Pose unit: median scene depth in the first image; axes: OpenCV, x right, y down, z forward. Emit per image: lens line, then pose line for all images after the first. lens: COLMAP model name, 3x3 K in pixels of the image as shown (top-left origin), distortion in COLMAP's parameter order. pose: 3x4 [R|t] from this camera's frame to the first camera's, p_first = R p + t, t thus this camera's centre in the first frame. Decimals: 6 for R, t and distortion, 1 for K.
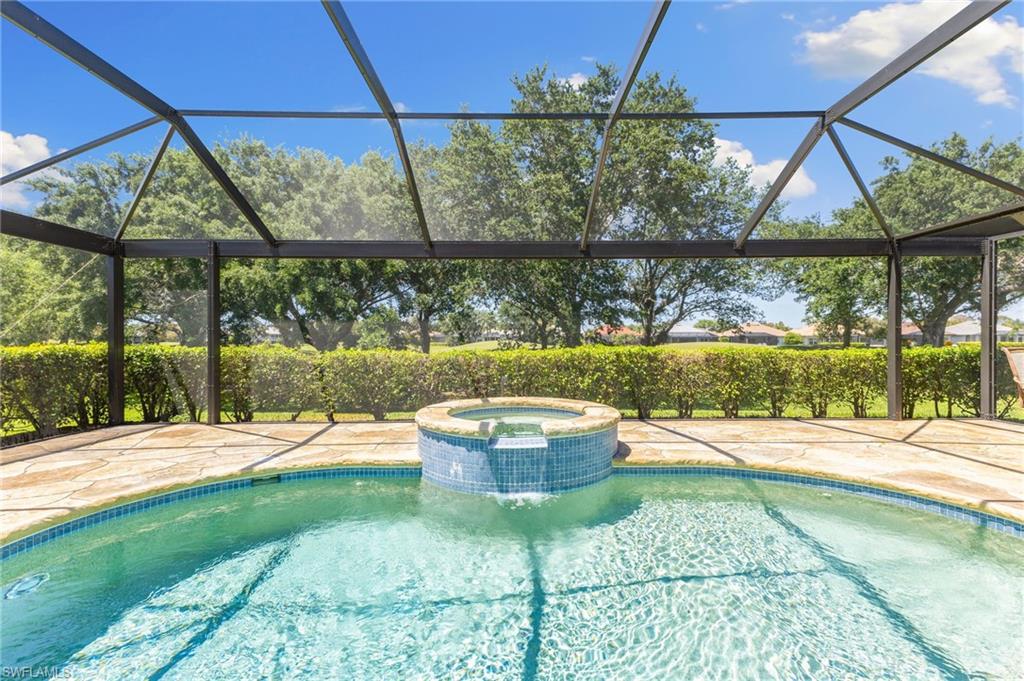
lens RADIAL K [[441.0, 0, 517.2], [0, 441.0, 340.6], [0, 0, 1]] dist [0.008617, -0.000352]
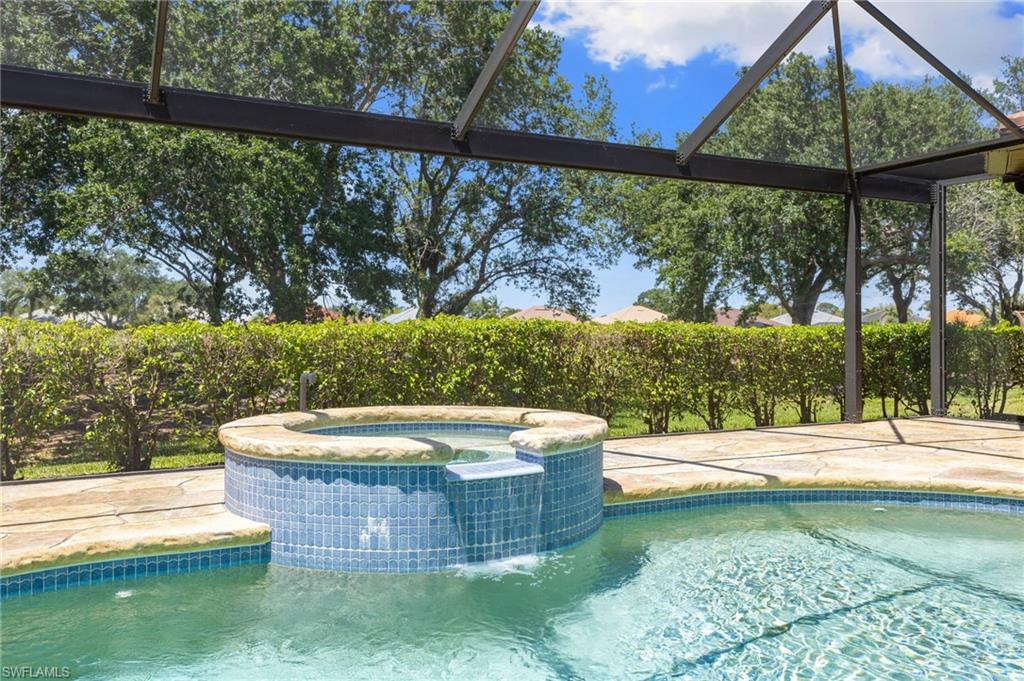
lens RADIAL K [[832.8, 0, 514.9], [0, 832.8, 322.3], [0, 0, 1]] dist [0.007746, -0.006049]
pose [[0.890825, 0.008847, 0.454261, -0.252894], [-0.000970, 0.999845, -0.017569, 0.040076], [-0.454346, 0.015210, 0.890696, 0.041108]]
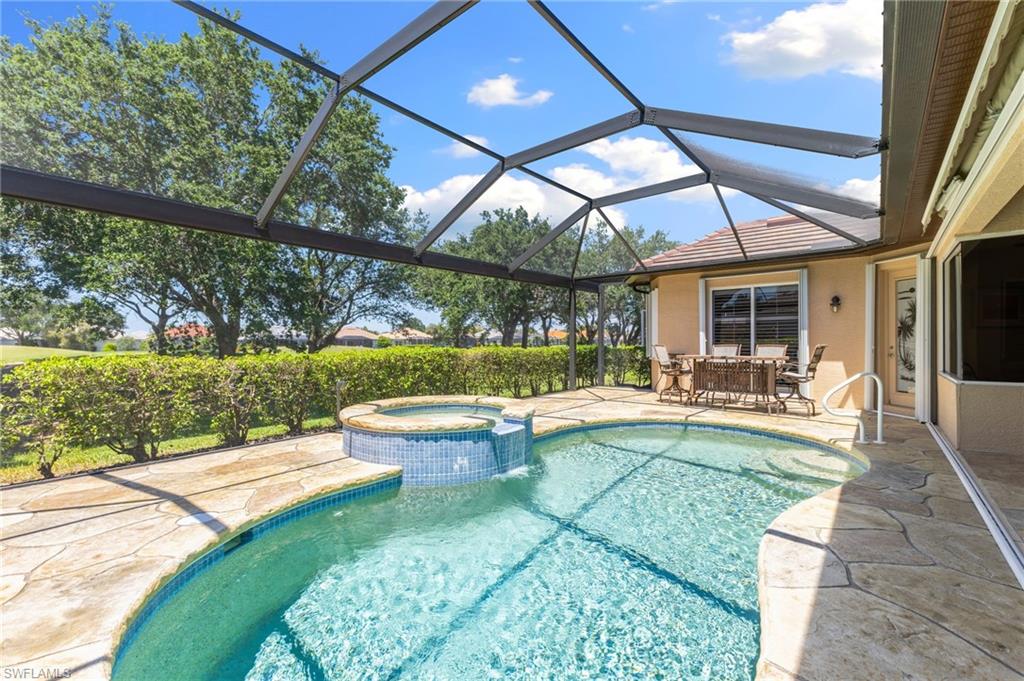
lens RADIAL K [[439.8, 0, 512.0], [0, 439.8, 340.5], [0, 0, 1]] dist [0.001086, -0.000032]
pose [[0.647350, -0.000038, 0.762193, -0.501081], [0.005973, 0.999970, -0.005023, 0.003312], [-0.762169, 0.007805, 0.647331, 0.133839]]
